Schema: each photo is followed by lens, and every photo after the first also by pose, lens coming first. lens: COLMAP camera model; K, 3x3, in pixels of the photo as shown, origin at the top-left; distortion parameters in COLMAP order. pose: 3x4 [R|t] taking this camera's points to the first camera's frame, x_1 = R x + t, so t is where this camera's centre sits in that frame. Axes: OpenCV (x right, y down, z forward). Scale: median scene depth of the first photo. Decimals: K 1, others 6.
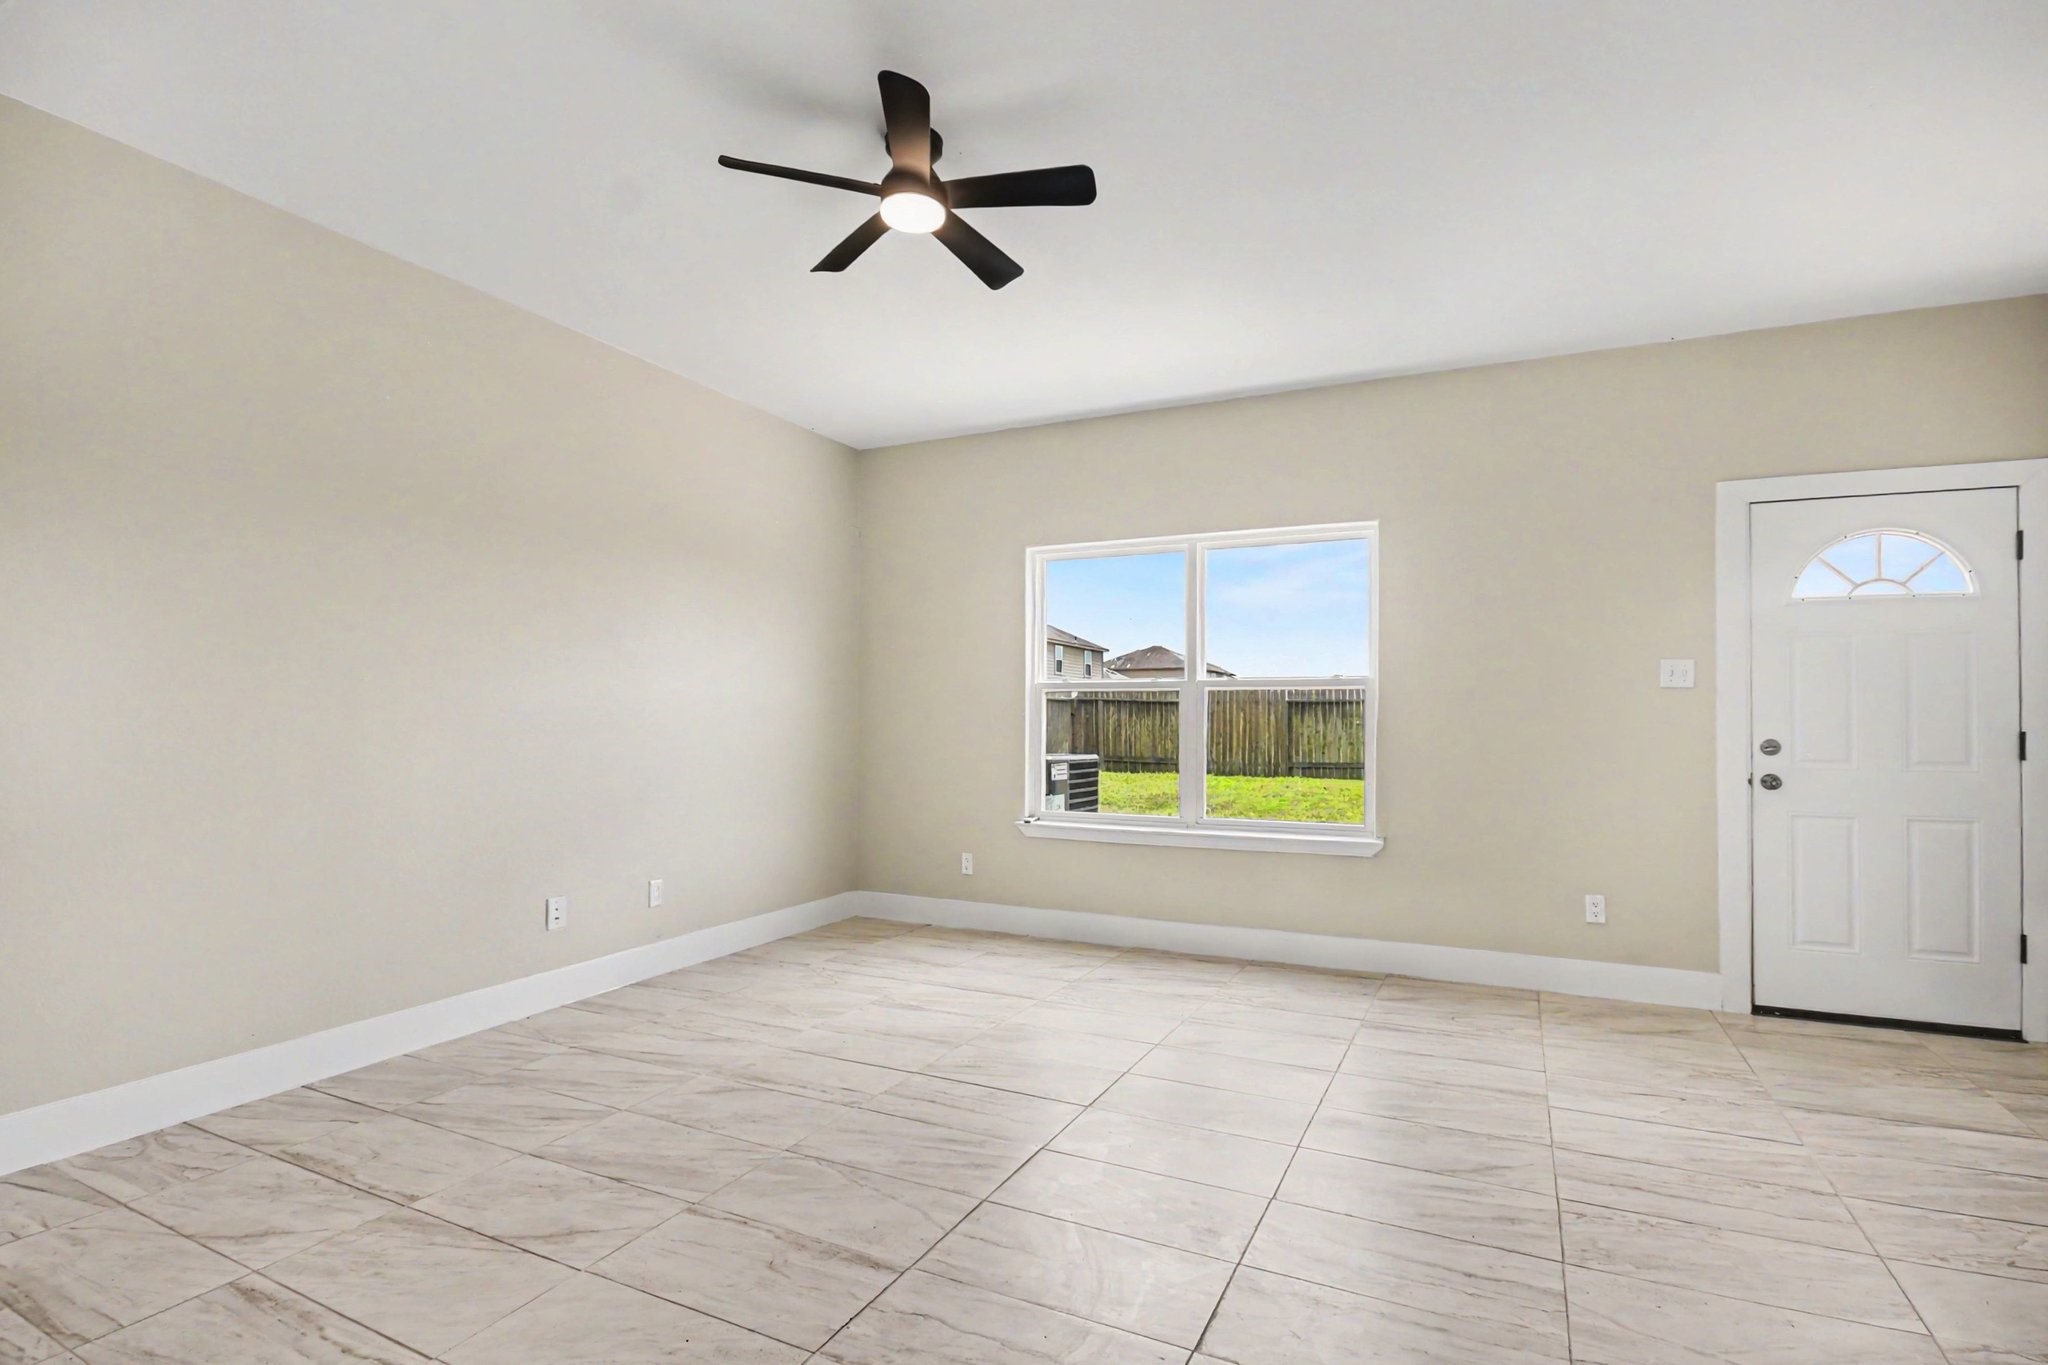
lens RADIAL K [[957.7, 0, 1037.2], [0, 957.7, 637.7], [0, 0, 1]] dist [0.028630, -0.022771]
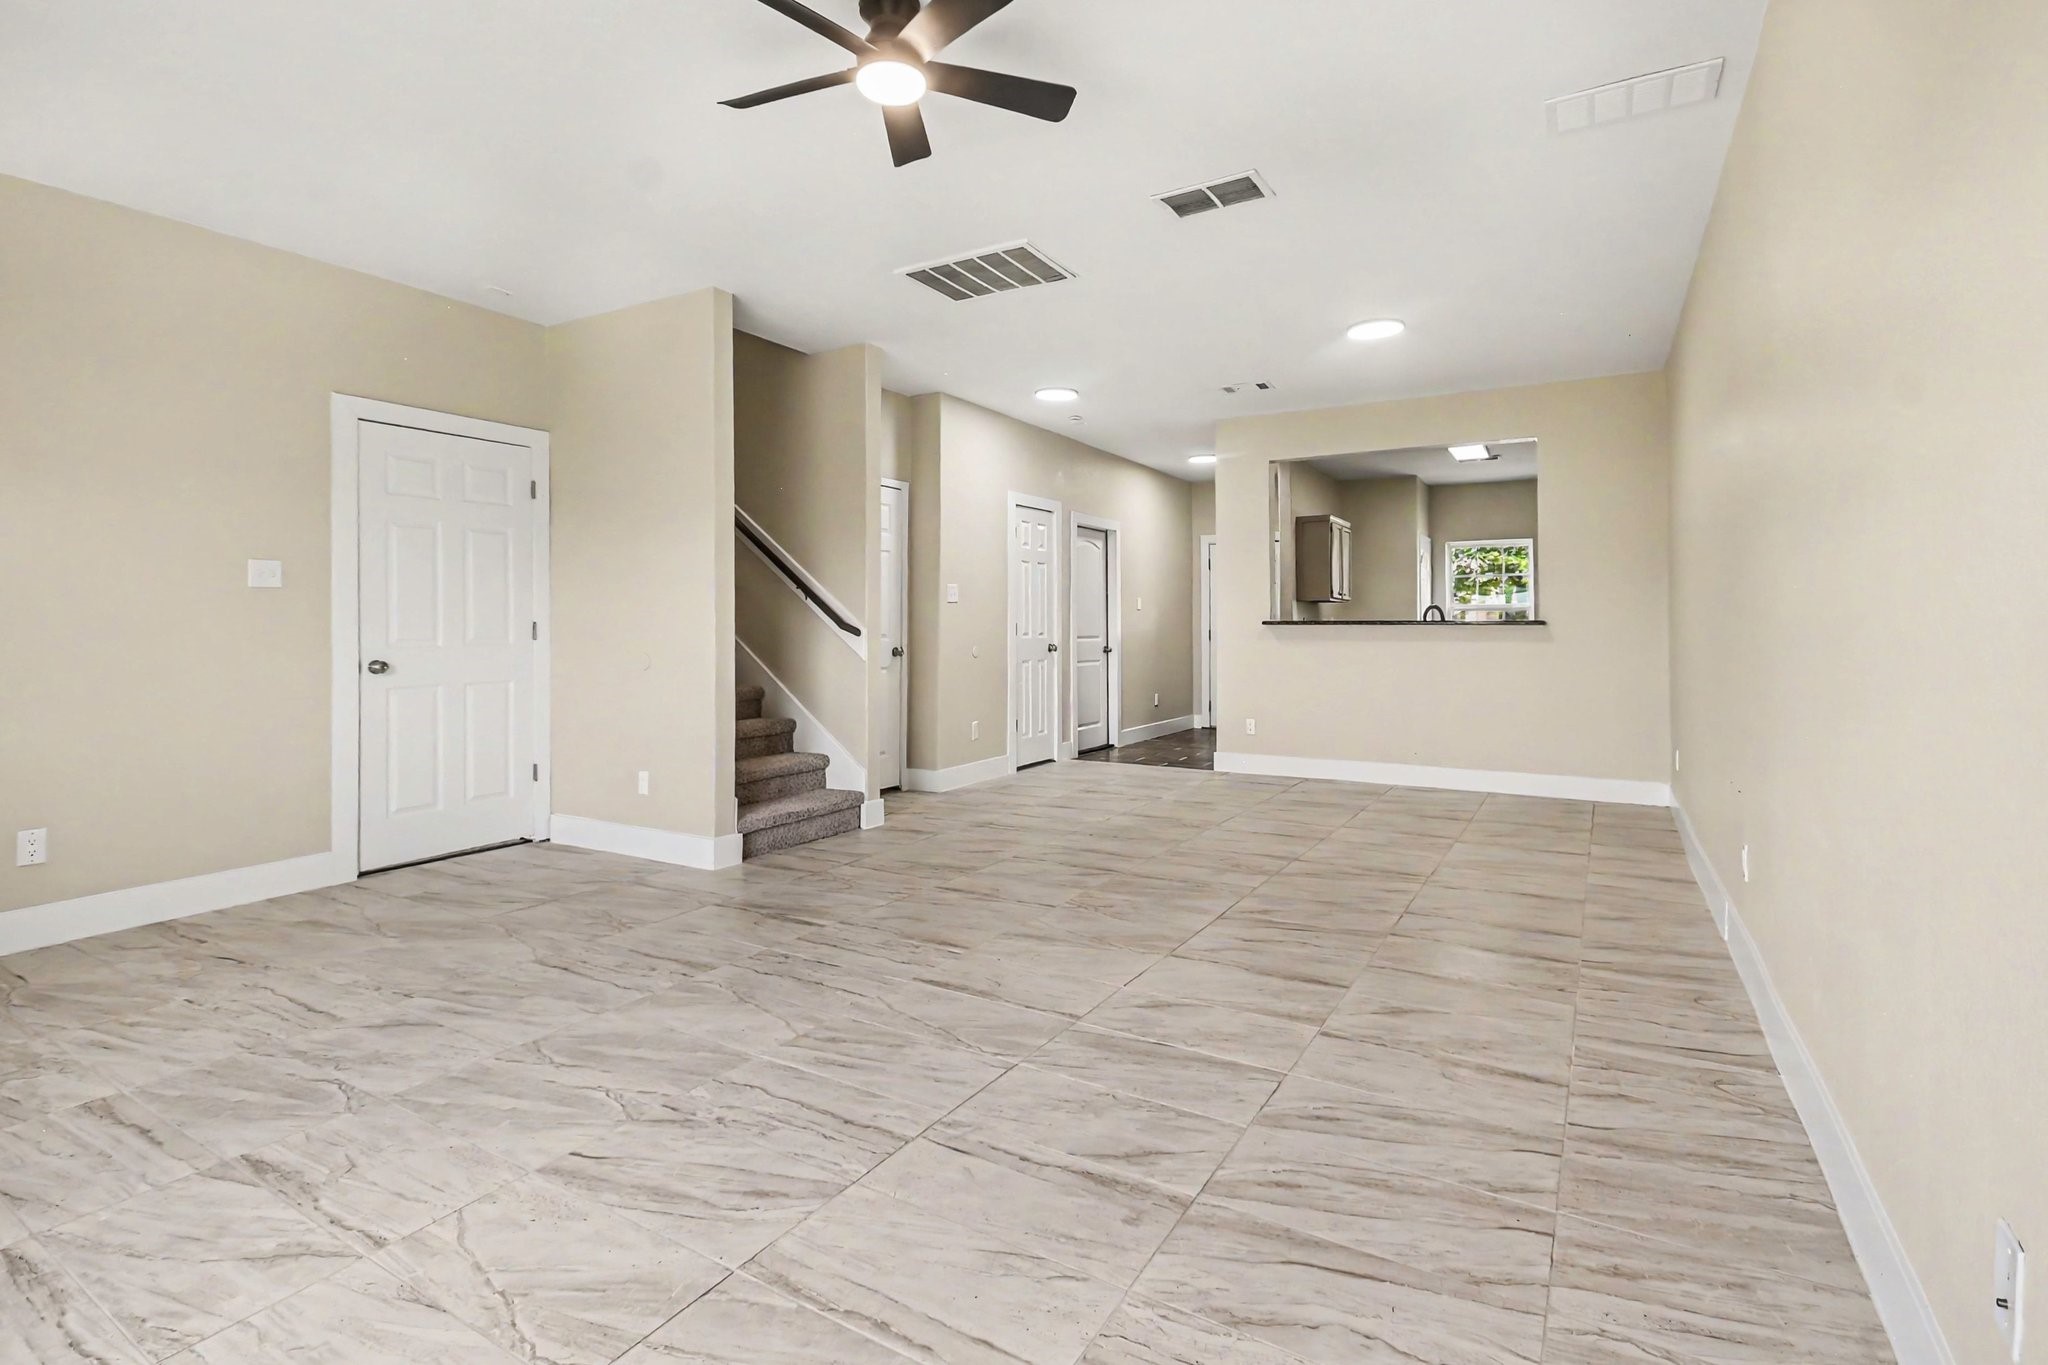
lens RADIAL K [[957.7, 0, 1037.2], [0, 957.7, 637.7], [0, 0, 1]] dist [0.028630, -0.022771]
pose [[-0.996657, 0.006587, 0.081433, -0.311701], [0.000527, 0.997243, -0.074206, 0.150938], [-0.081697, -0.073915, -0.993913, 1.712387]]
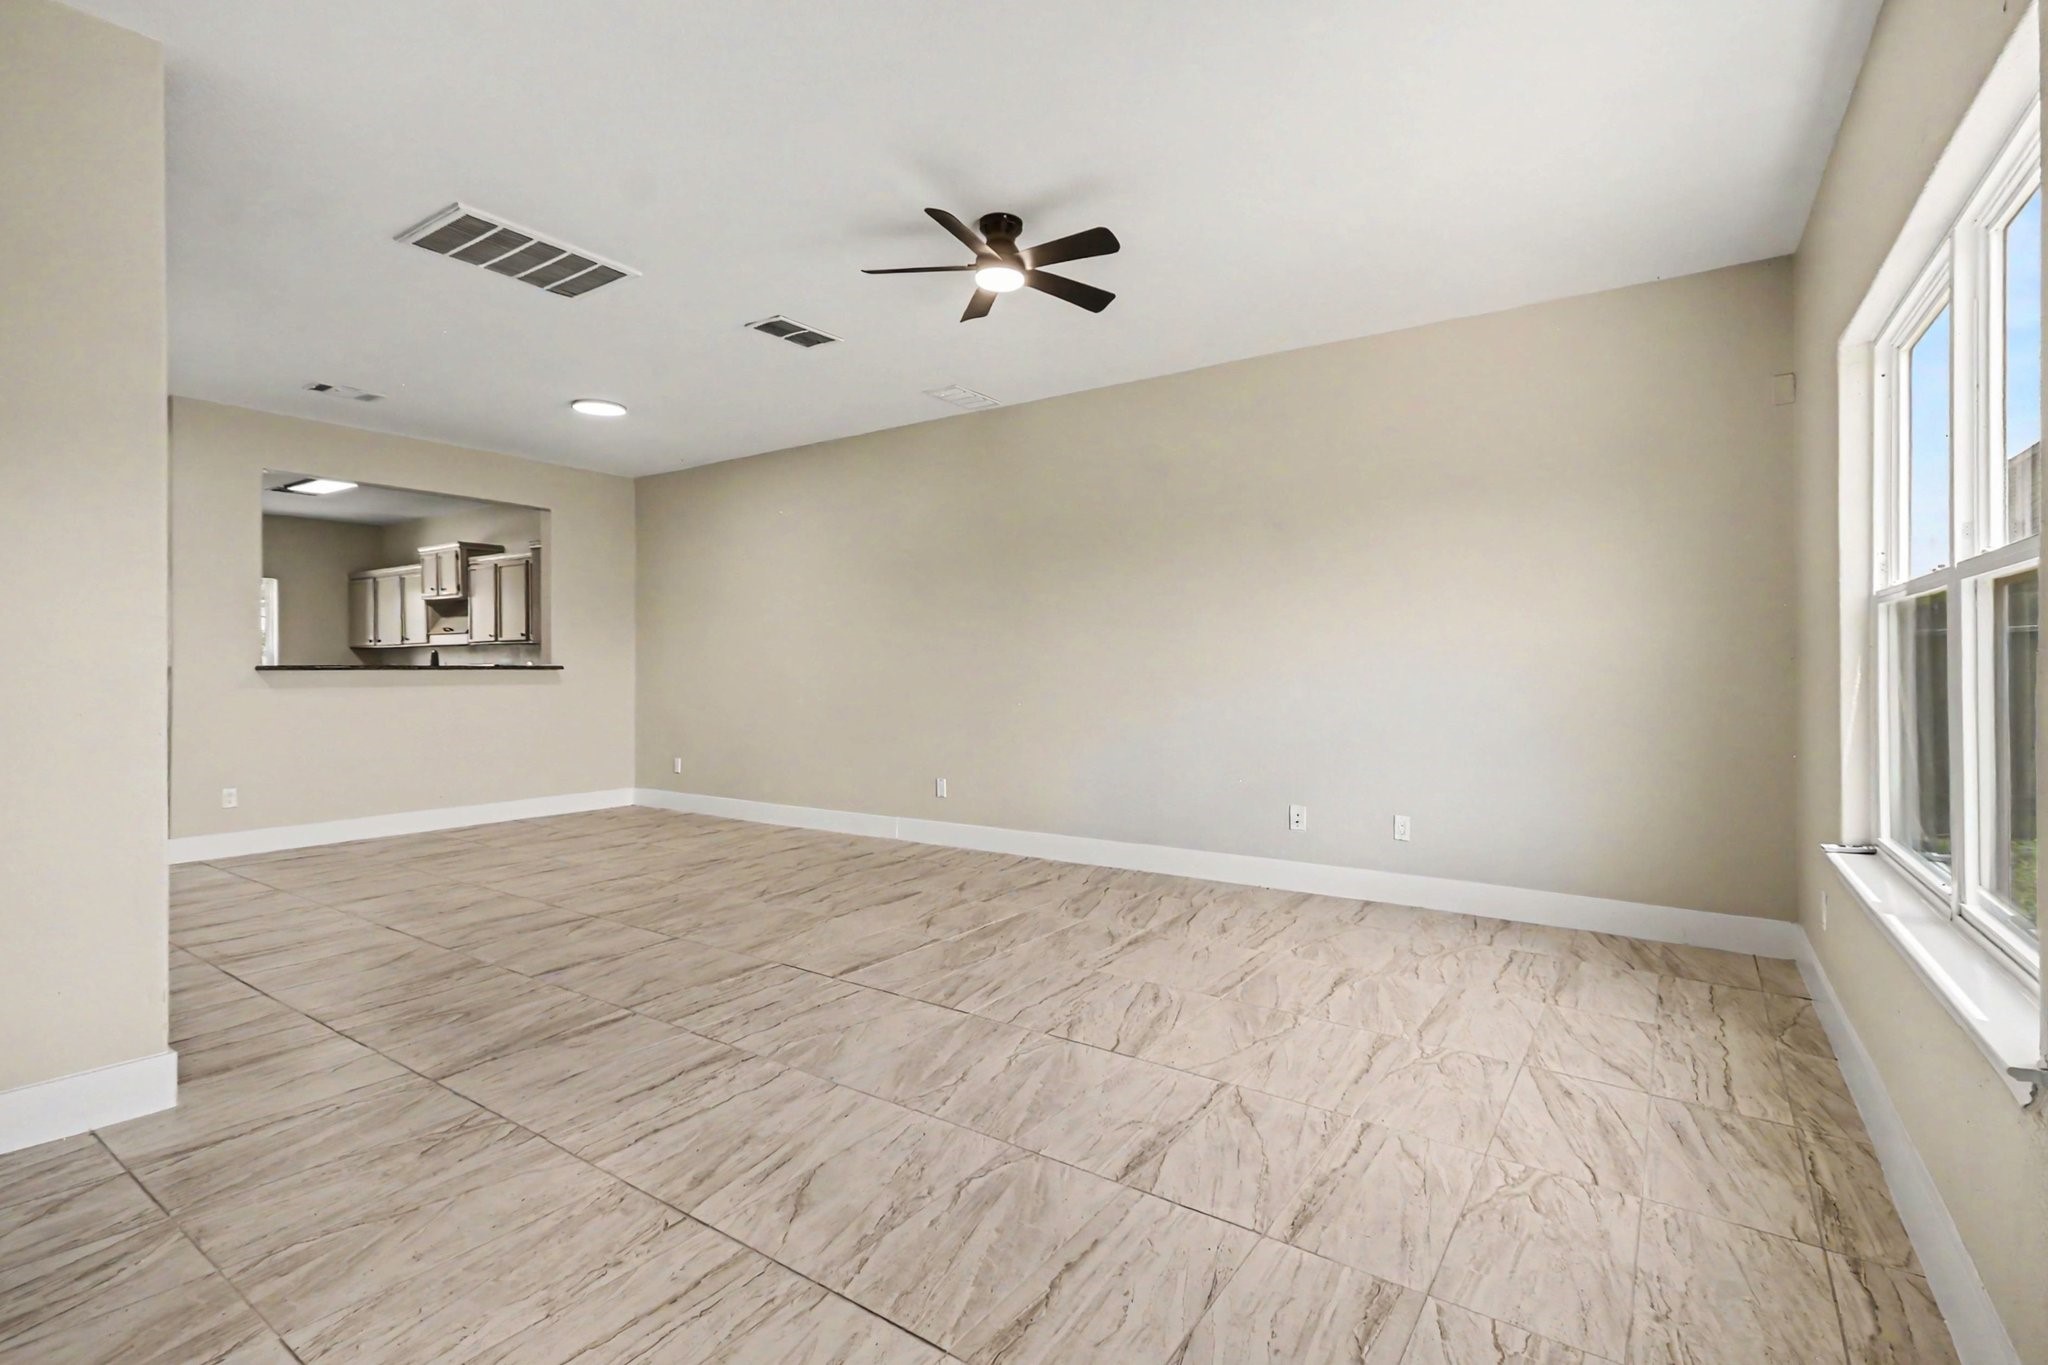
lens RADIAL K [[945.5, 0, 1028.5], [0, 945.5, 728.6], [0, 0, 1]] dist [-0.016324, -0.000018]
pose [[-0.150258, 0.066251, -0.986424, 0.995929], [0.085762, 0.994865, 0.053754, 0.093591], [0.984920, -0.076520, -0.155168, 1.110673]]
